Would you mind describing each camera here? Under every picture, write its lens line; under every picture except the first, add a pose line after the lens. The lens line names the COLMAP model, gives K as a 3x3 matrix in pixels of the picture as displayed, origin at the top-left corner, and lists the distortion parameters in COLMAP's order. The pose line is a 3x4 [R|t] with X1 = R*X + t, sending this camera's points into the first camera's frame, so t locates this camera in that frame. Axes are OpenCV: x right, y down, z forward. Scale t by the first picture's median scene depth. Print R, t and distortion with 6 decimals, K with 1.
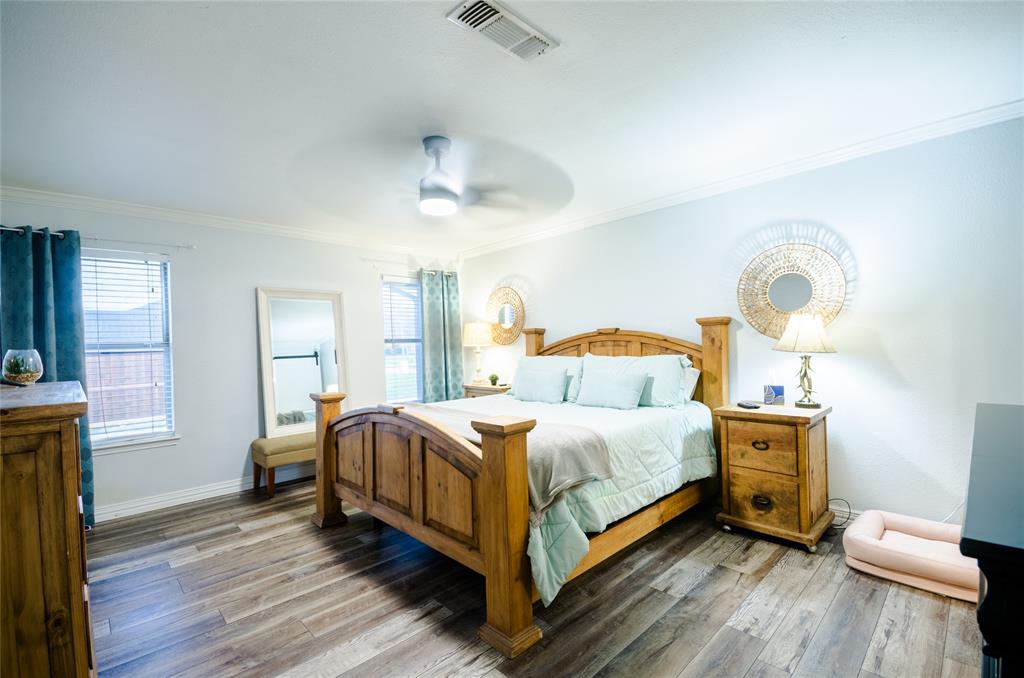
lens RADIAL K [[460.2, 0, 514.2], [0, 460.2, 344.7], [0, 0, 1]] dist [-0.004860, -0.000627]
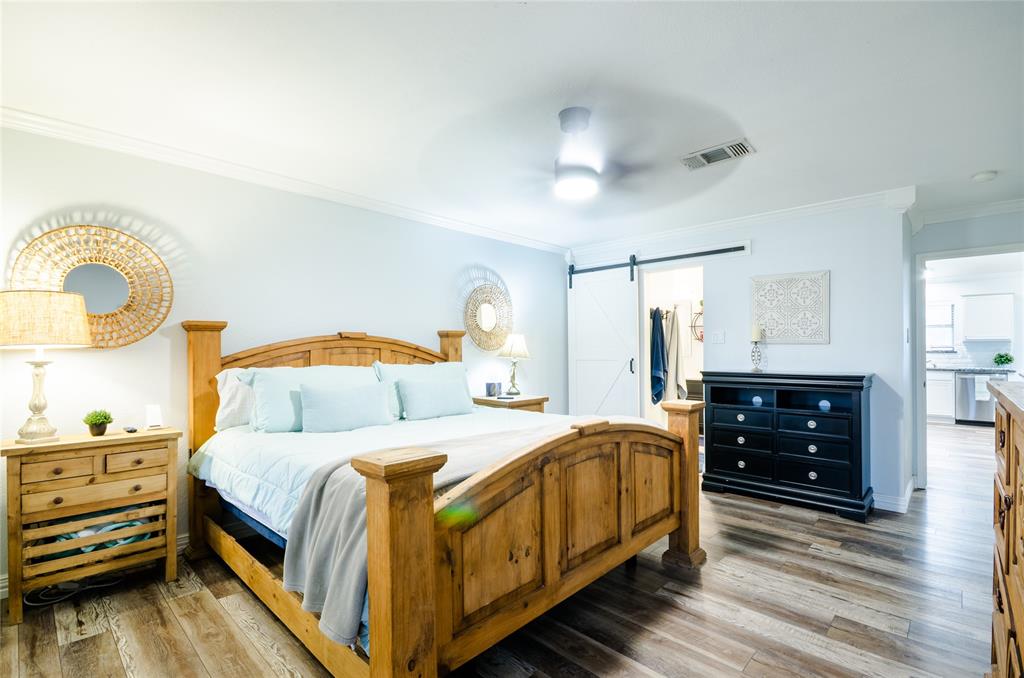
lens RADIAL K [[460.2, 0, 540.6], [0, 460.2, 351.3], [0, 0, 1]] dist [-0.004860, -0.000627]
pose [[-0.070742, 0.022736, 0.997235, -0.716556], [-0.000344, 0.999740, -0.022817, 0.019697], [-0.997495, -0.001957, -0.070716, 0.793603]]
